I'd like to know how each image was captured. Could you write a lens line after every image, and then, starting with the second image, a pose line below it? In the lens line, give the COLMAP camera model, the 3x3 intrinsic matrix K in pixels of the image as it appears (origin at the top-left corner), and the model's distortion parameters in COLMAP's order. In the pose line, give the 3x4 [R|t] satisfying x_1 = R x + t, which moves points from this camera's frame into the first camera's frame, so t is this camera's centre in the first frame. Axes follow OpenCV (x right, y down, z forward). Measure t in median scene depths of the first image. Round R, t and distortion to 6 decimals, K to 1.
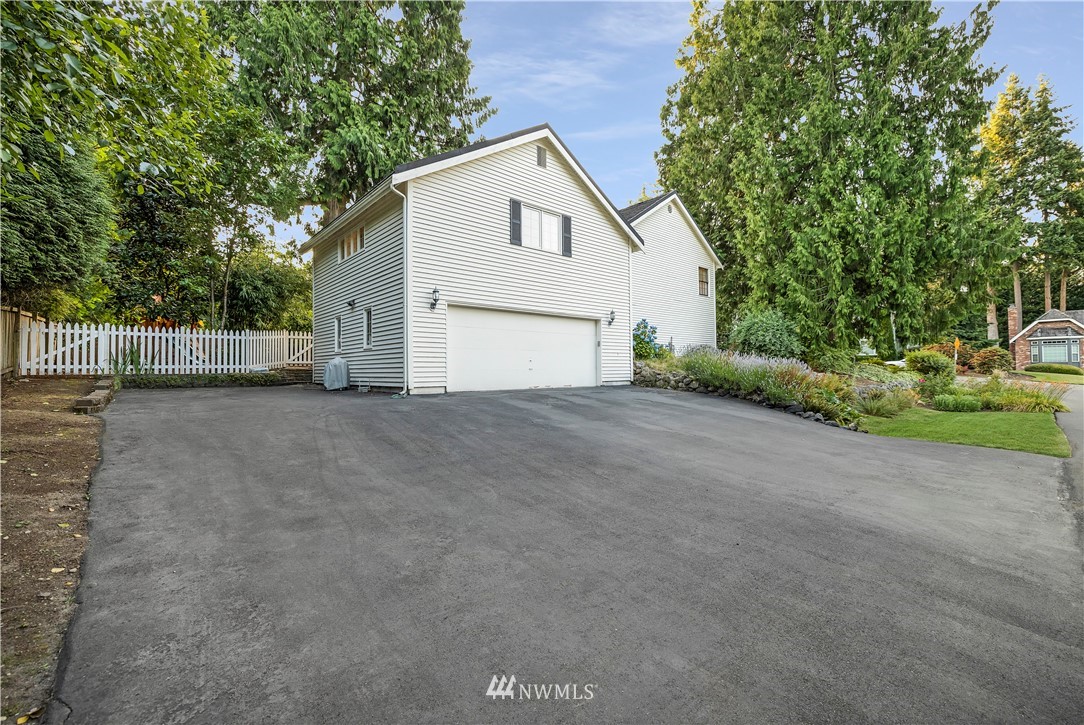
lens RADIAL K [[454.9, 0, 541.1], [0, 454.9, 363.4], [0, 0, 1]] dist [0.000535, 0.000056]
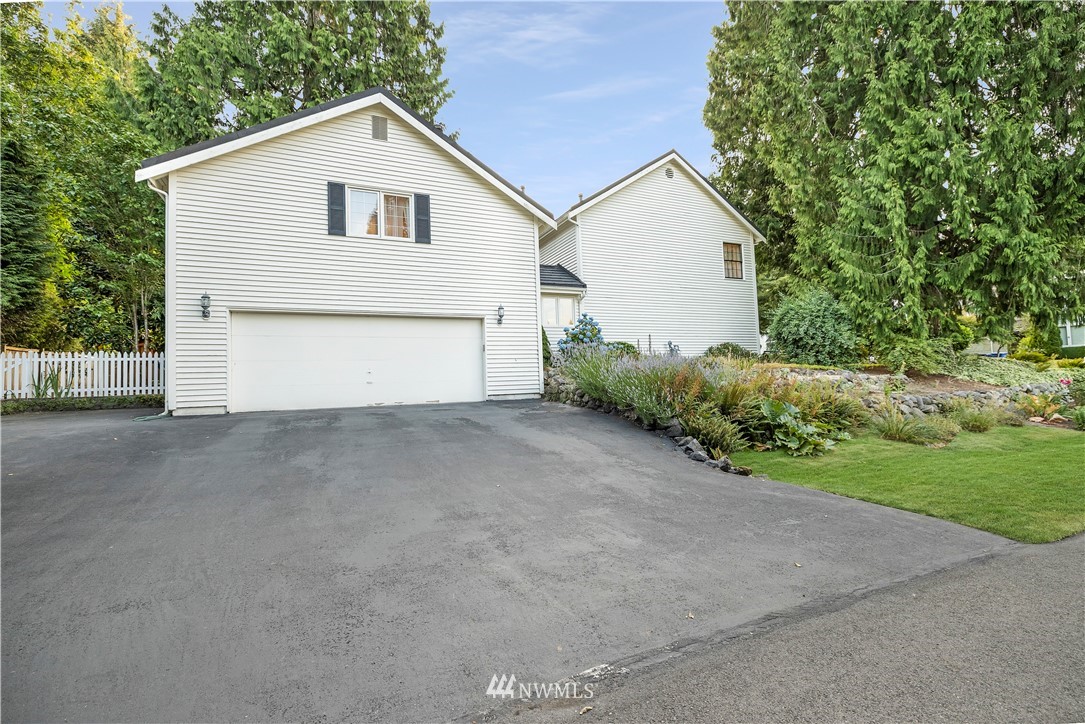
lens RADIAL K [[483.4, 0, 542.6], [0, 483.4, 363.3], [0, 0, 1]] dist [0.002647, 0.000347]
pose [[0.958244, -0.038696, -0.283321, 0.464056], [0.032034, 0.999091, -0.028109, 0.010743], [0.284151, 0.017859, 0.958613, 0.214595]]
